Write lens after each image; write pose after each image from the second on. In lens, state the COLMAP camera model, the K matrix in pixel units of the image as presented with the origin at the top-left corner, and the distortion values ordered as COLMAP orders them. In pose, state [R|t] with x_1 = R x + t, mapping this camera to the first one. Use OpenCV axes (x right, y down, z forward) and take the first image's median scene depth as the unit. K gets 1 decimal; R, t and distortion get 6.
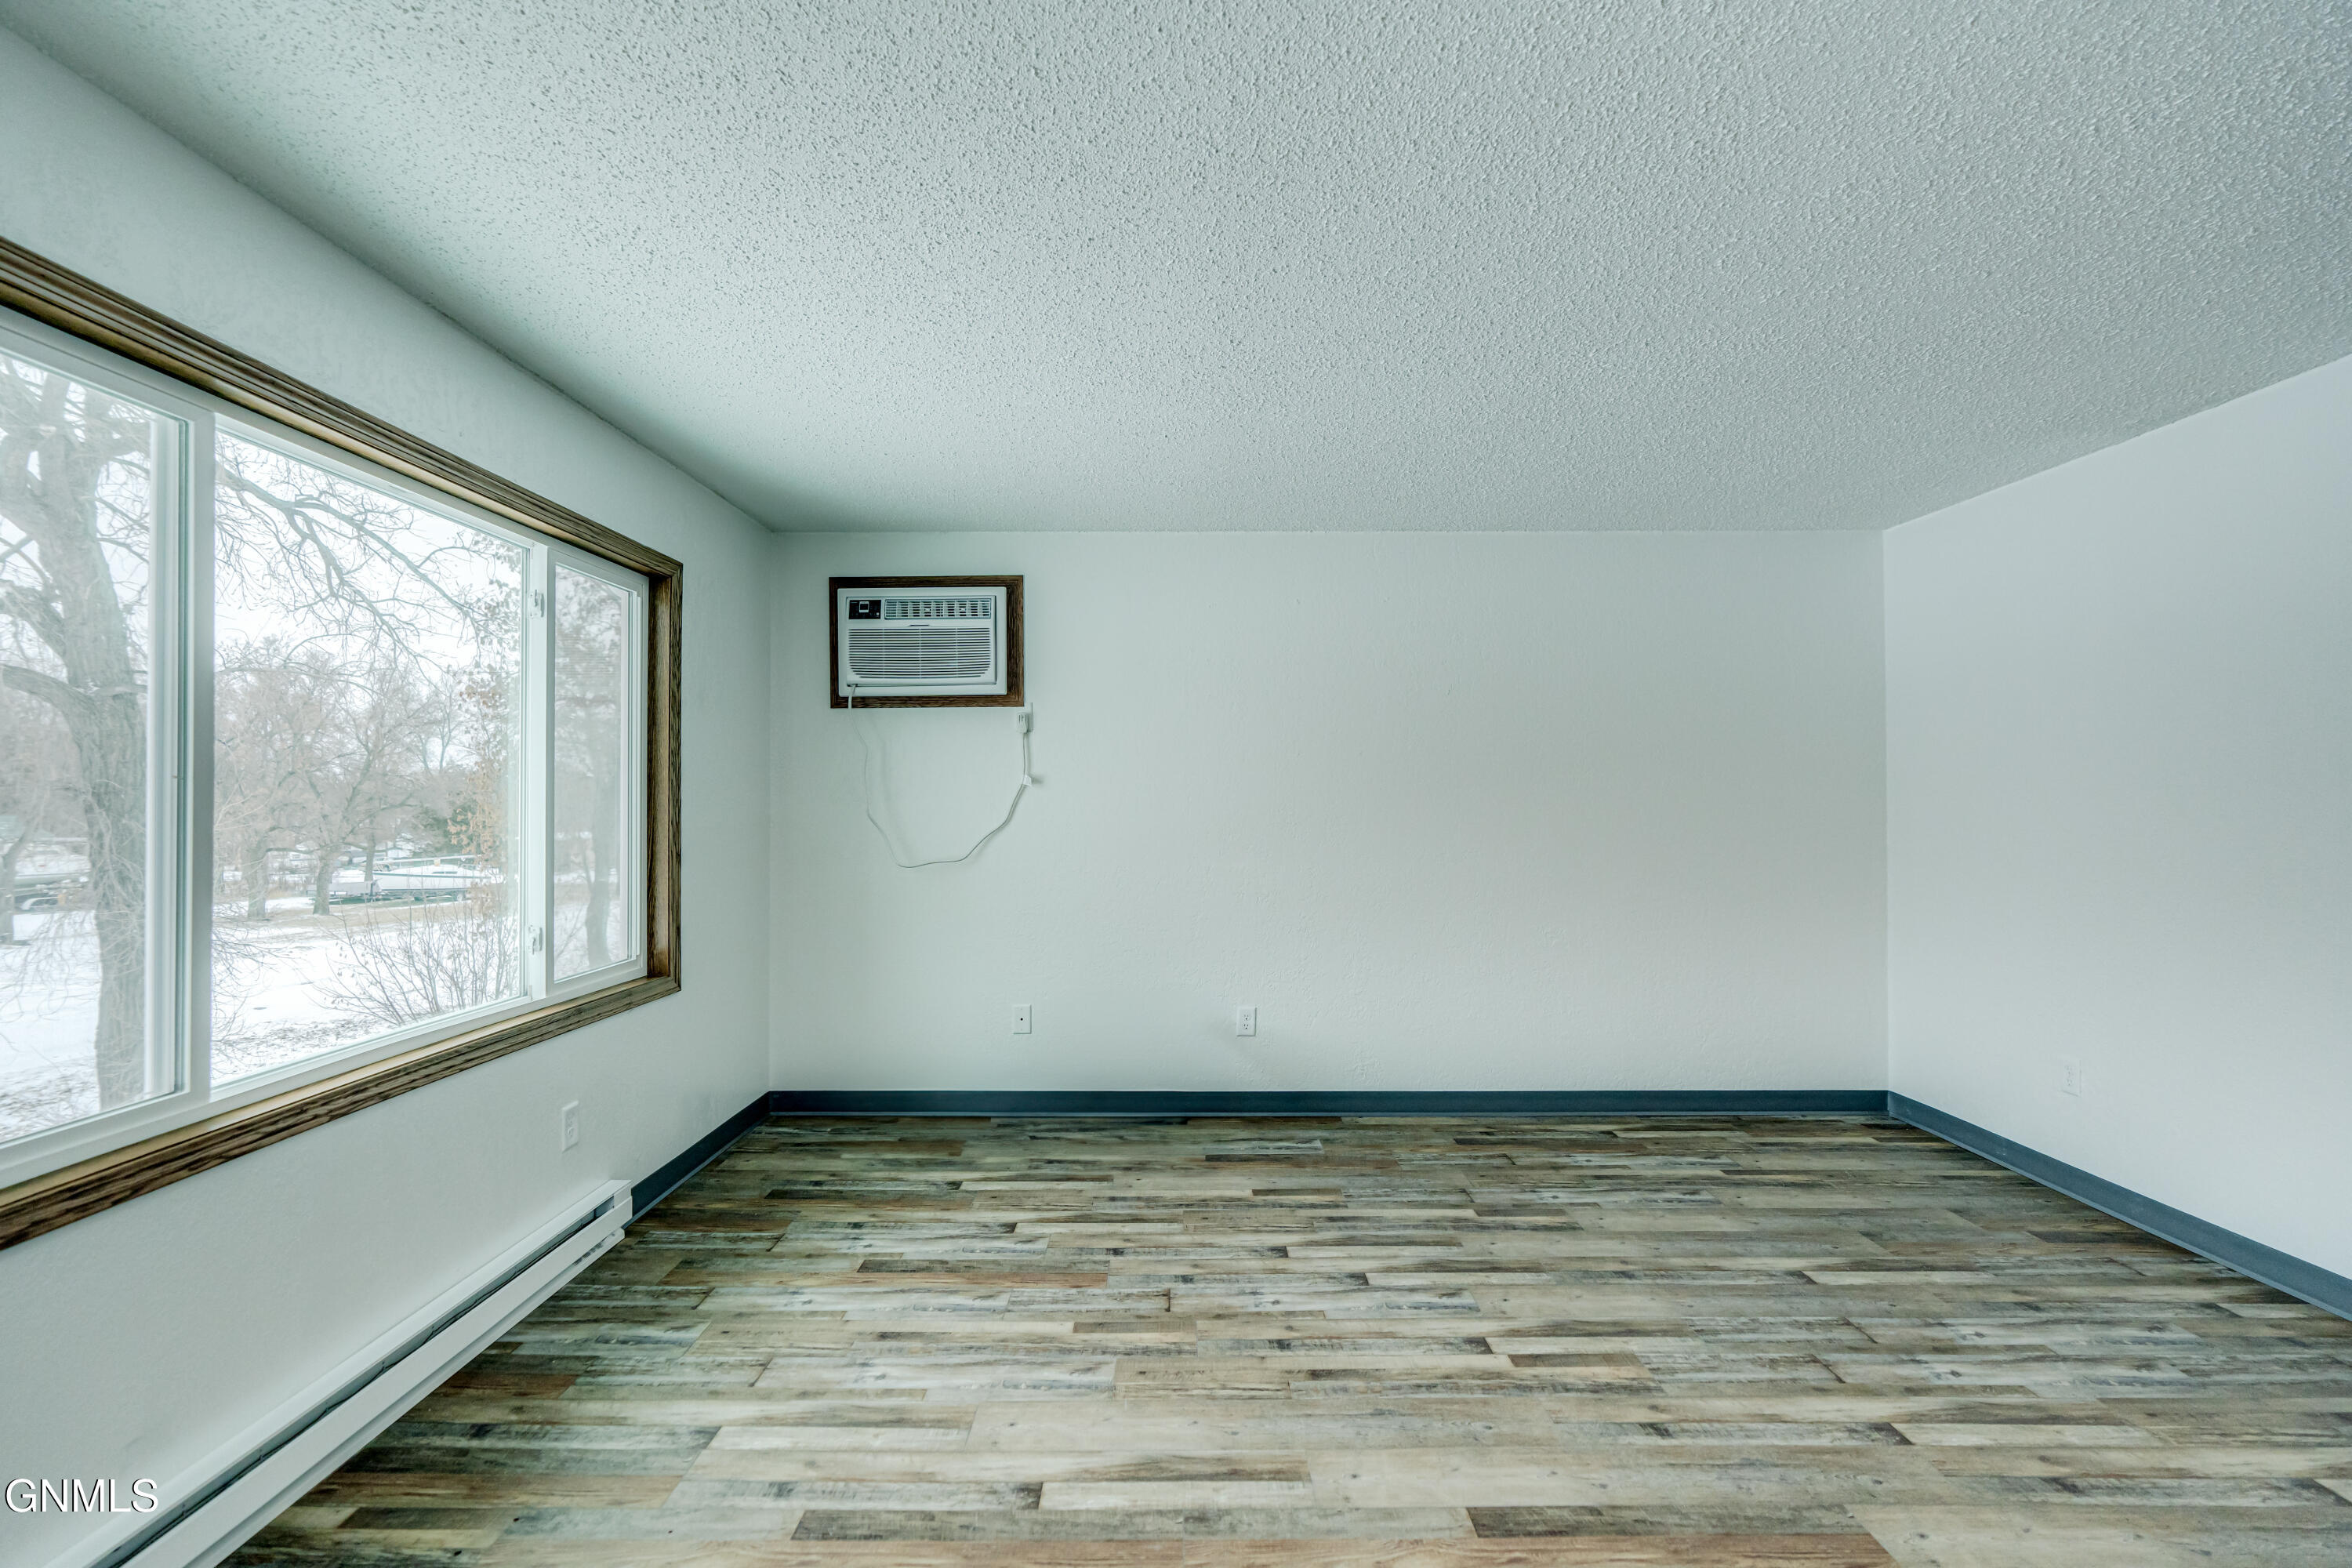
lens RADIAL K [[1068.8, 0, 1181.1], [0, 1068.8, 791.7], [0, 0, 1]] dist [-0.004350, 0.001738]
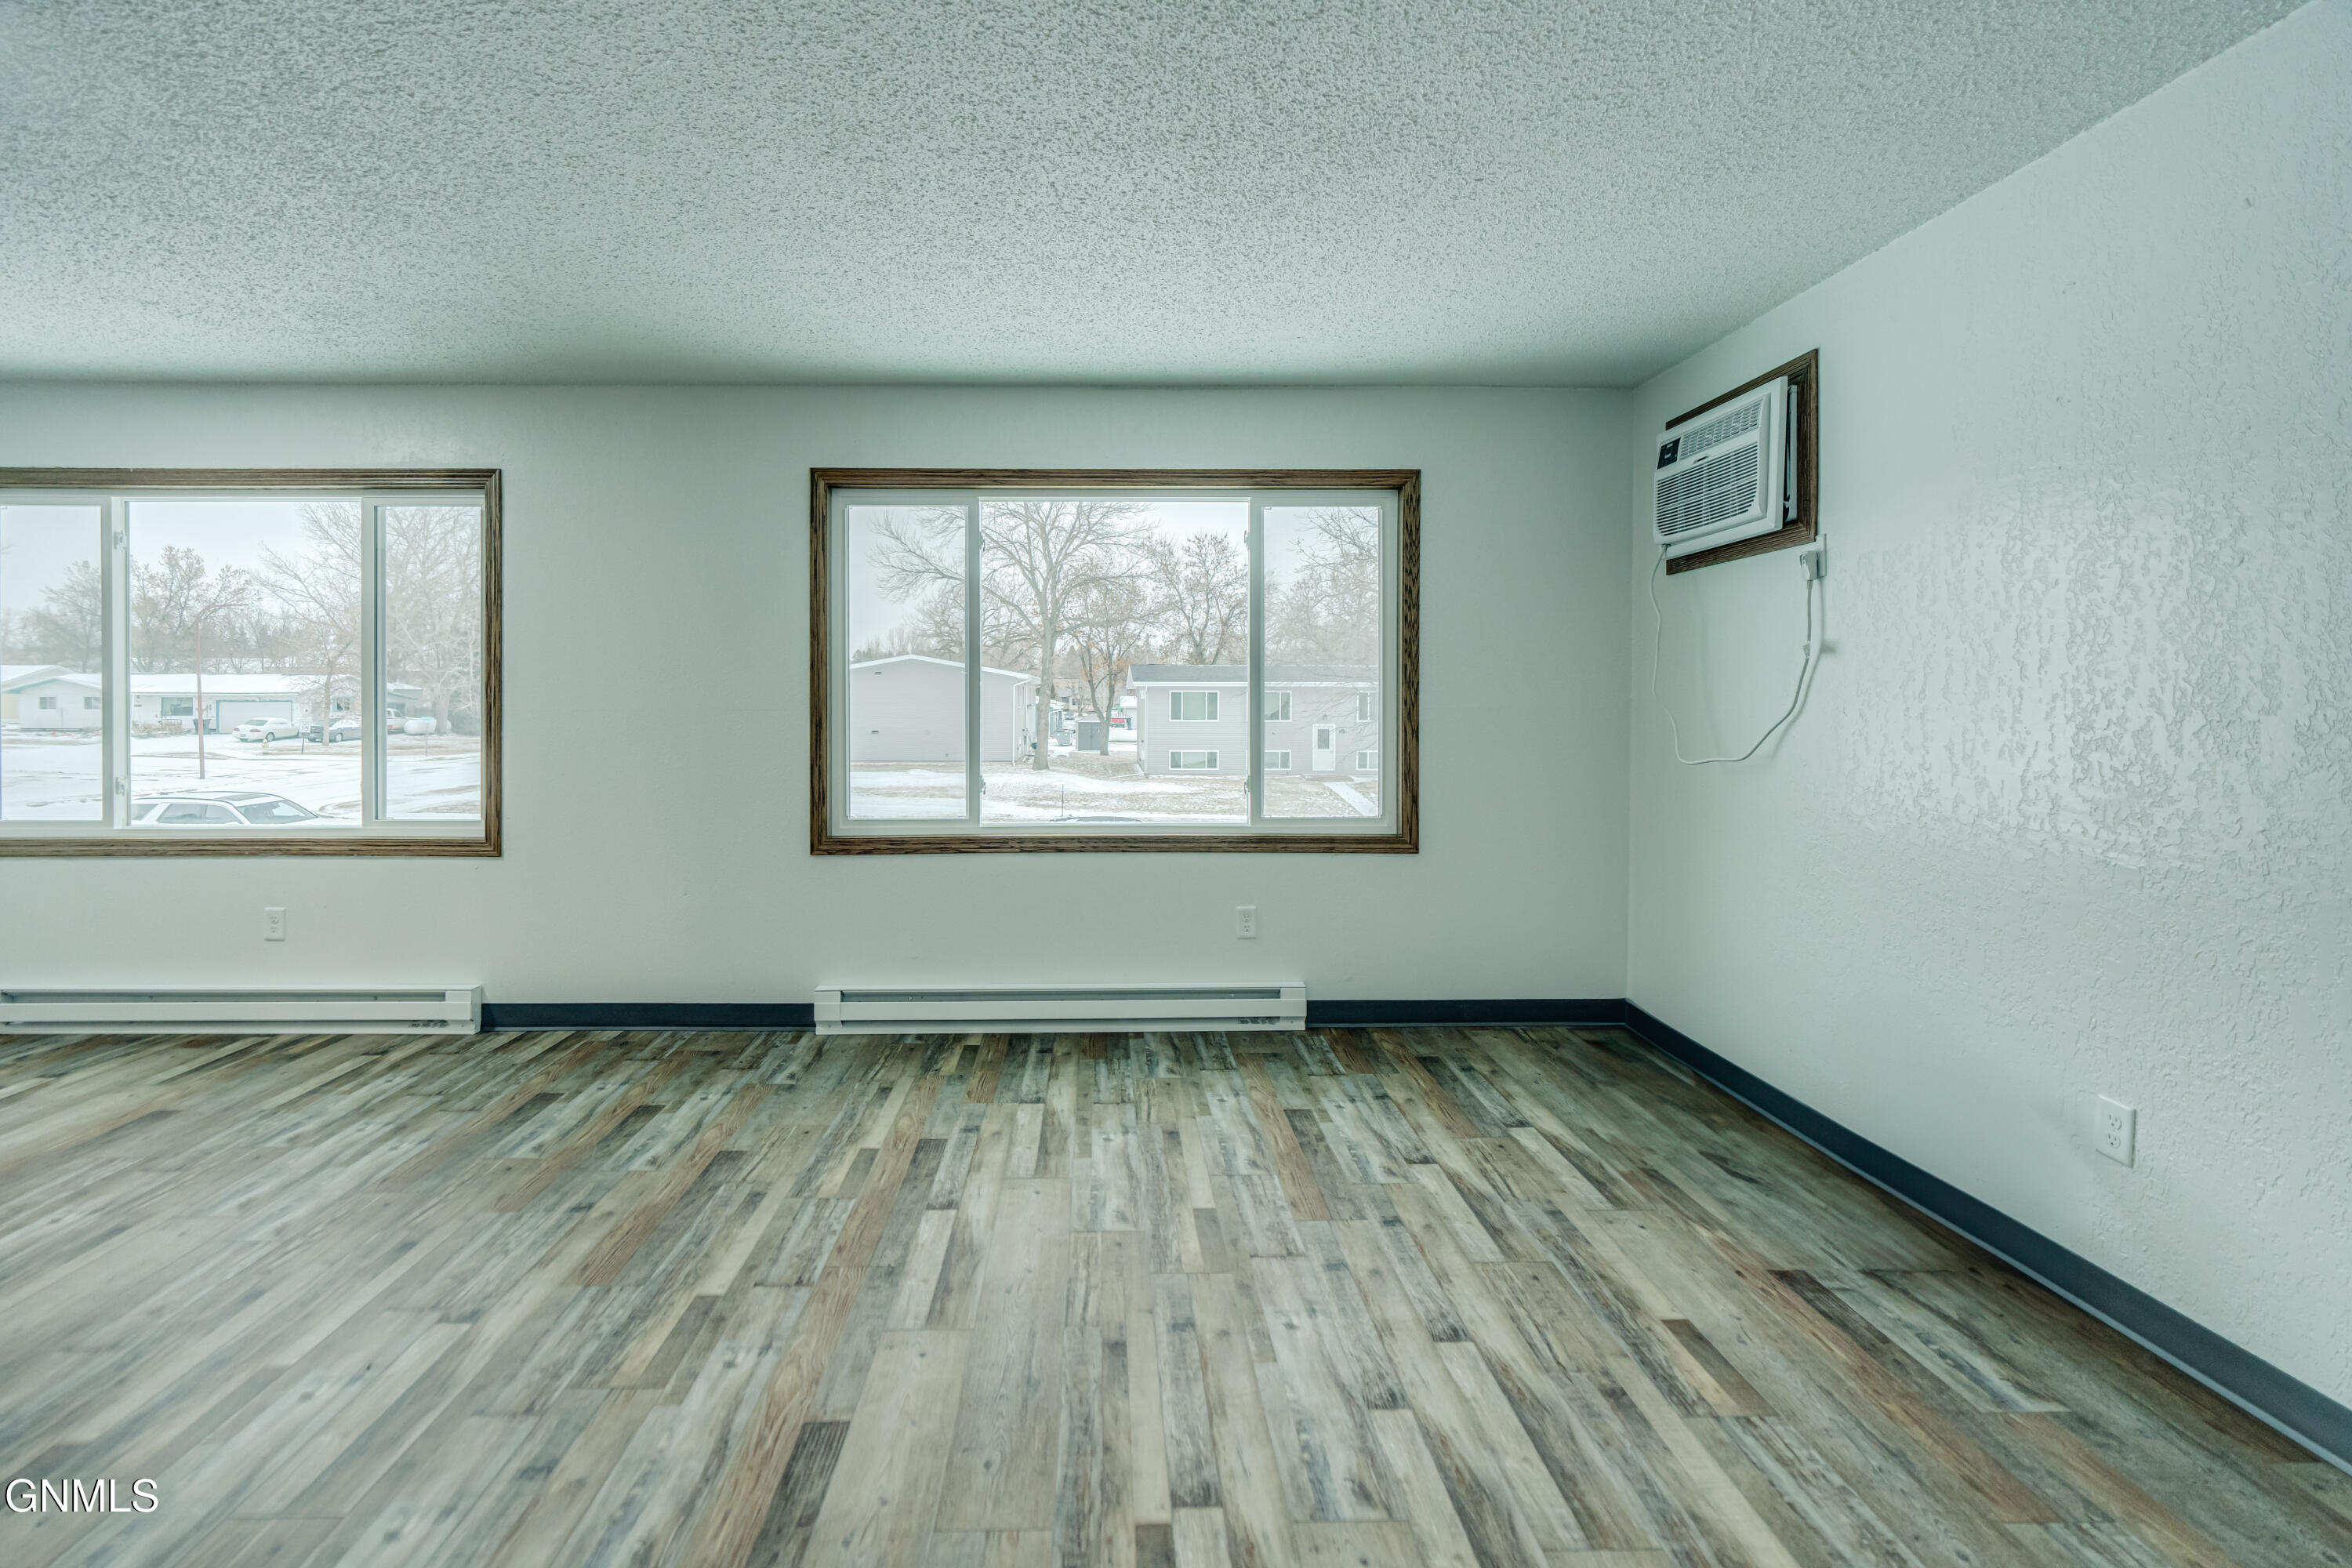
lens RADIAL K [[1068.8, 0, 1116.0], [0, 1068.8, 720.9], [0, 0, 1]] dist [-0.004350, 0.001738]
pose [[0.018629, 0.022462, -0.999574, 0.650081], [0.009176, 0.999702, 0.022635, 0.018367], [0.999784, -0.009594, 0.018417, 0.664076]]
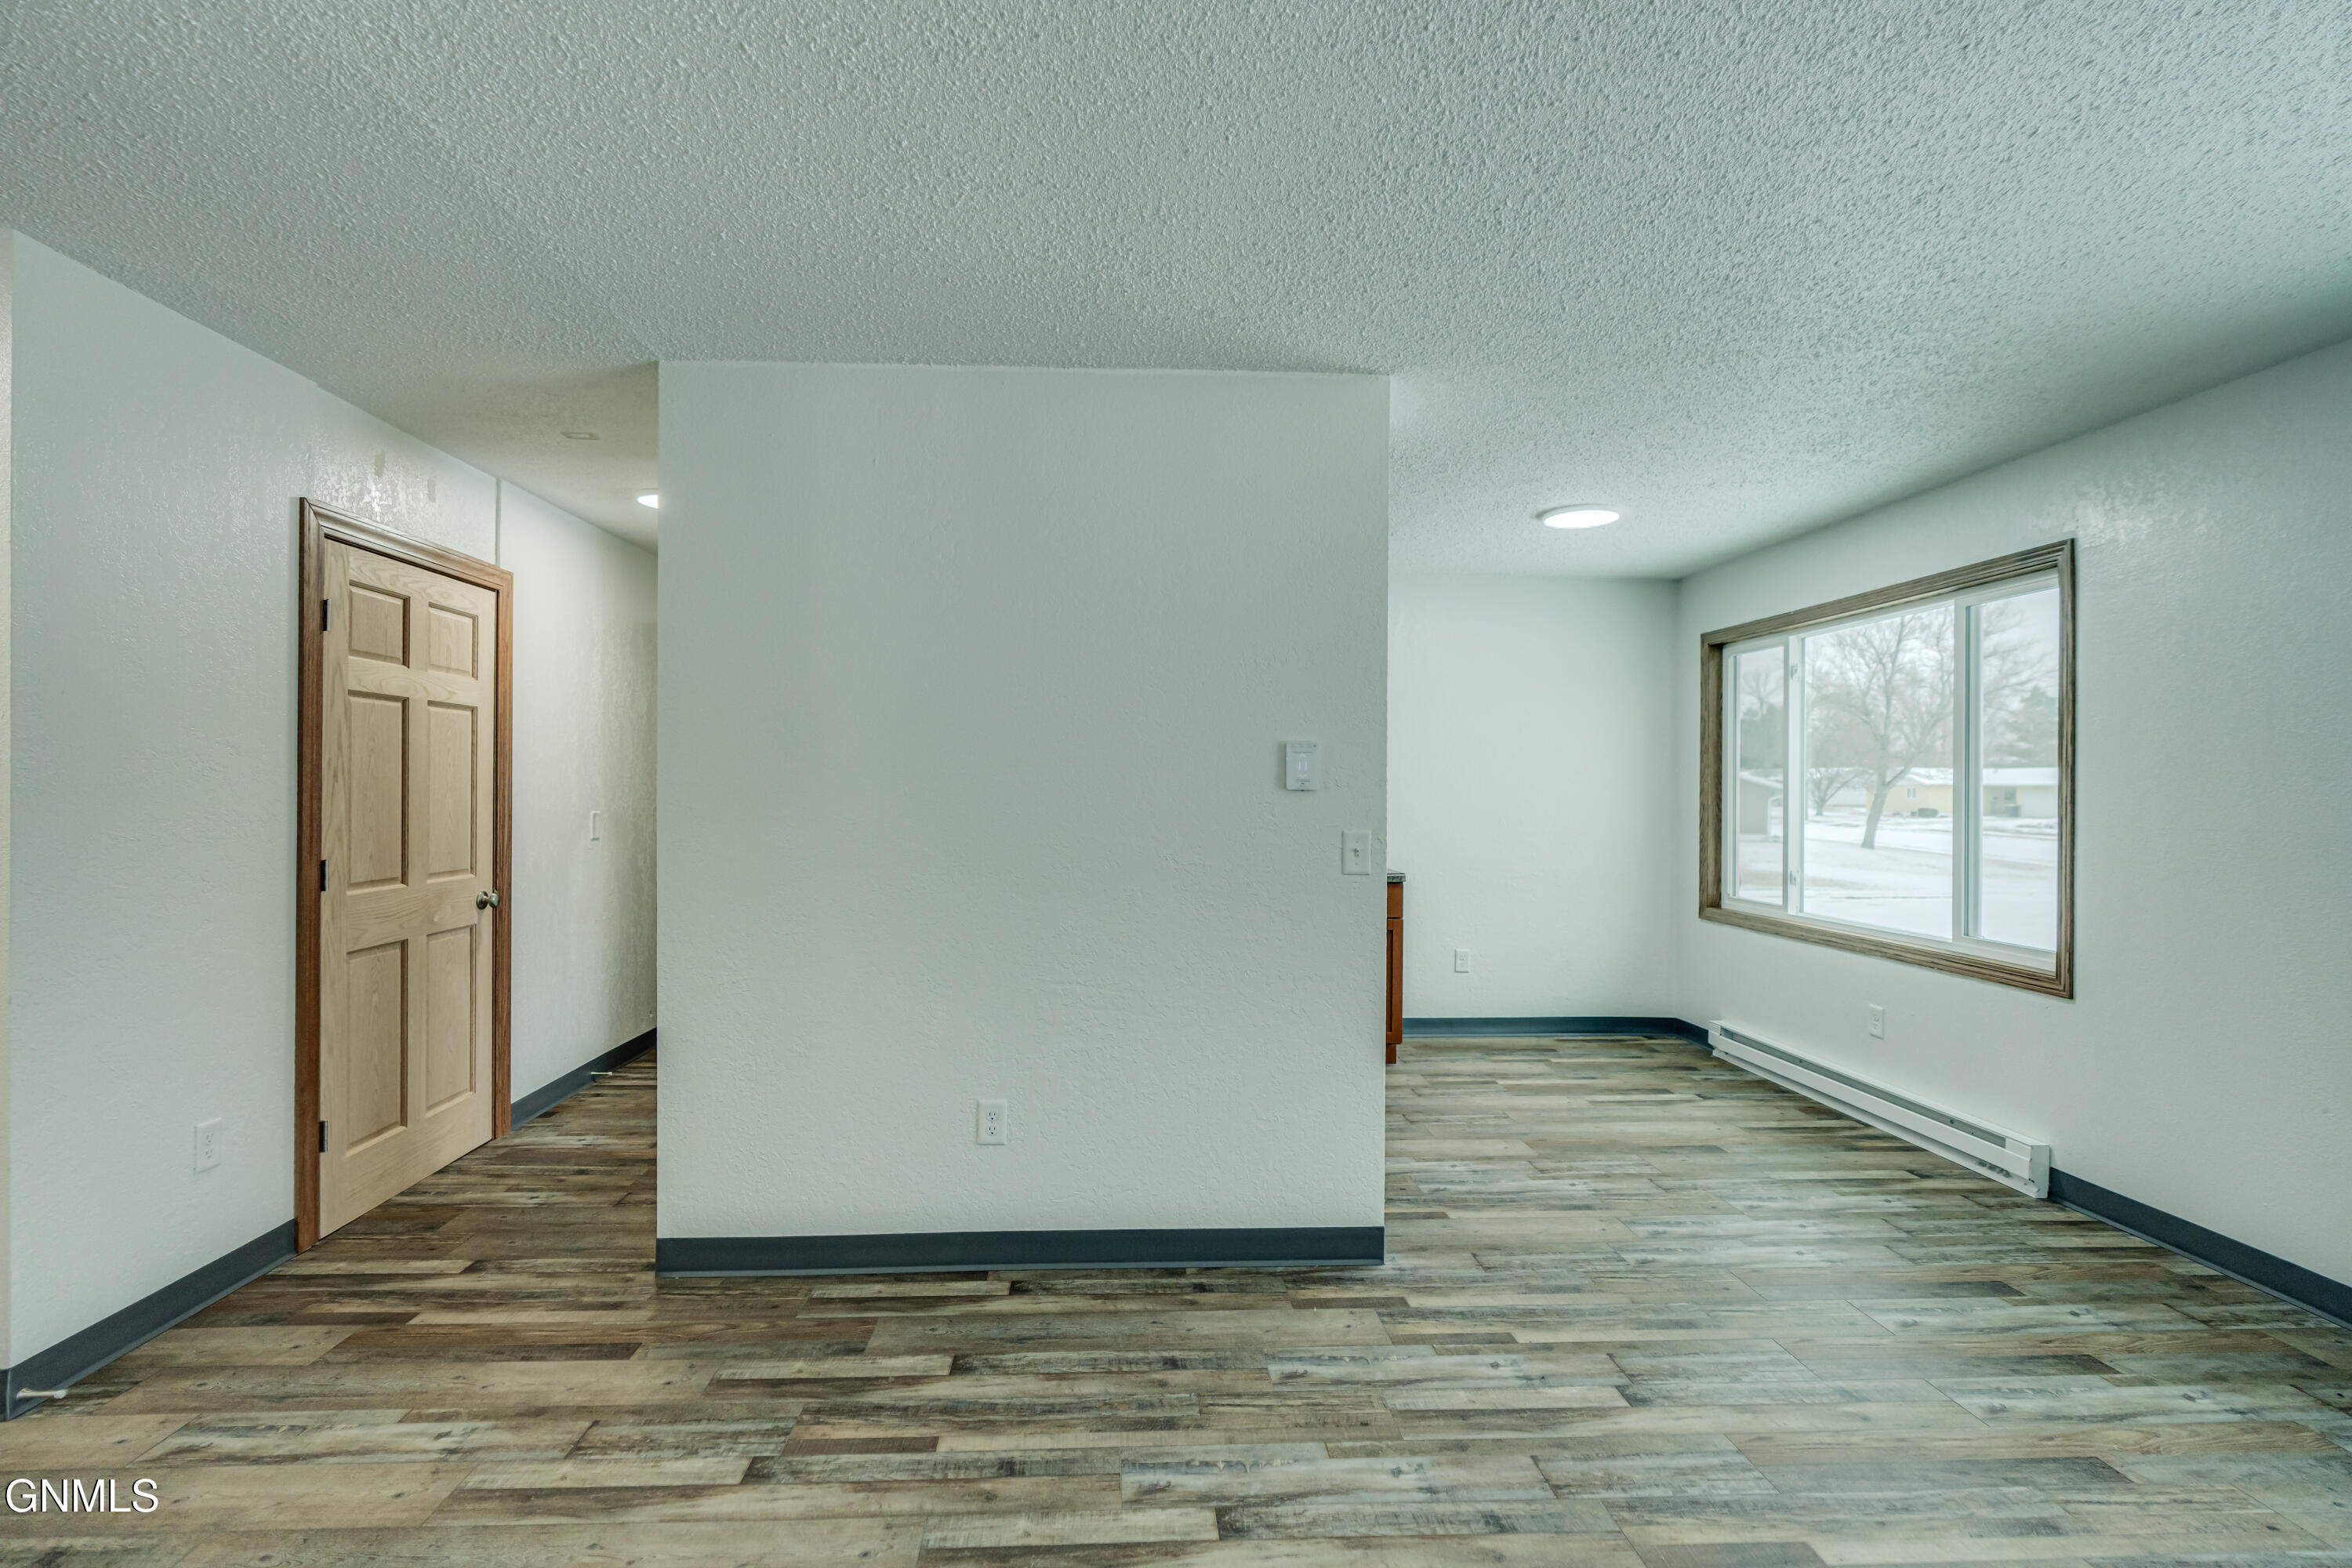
lens RADIAL K [[1068.8, 0, 1166.1], [0, 1068.8, 784.0], [0, 0, 1]] dist [-0.004350, 0.001738]
pose [[-0.998584, -0.004502, -0.053011, 0.366577], [-0.003590, 0.999844, -0.017298, 0.011389], [0.053080, -0.017083, -0.998444, 0.927428]]
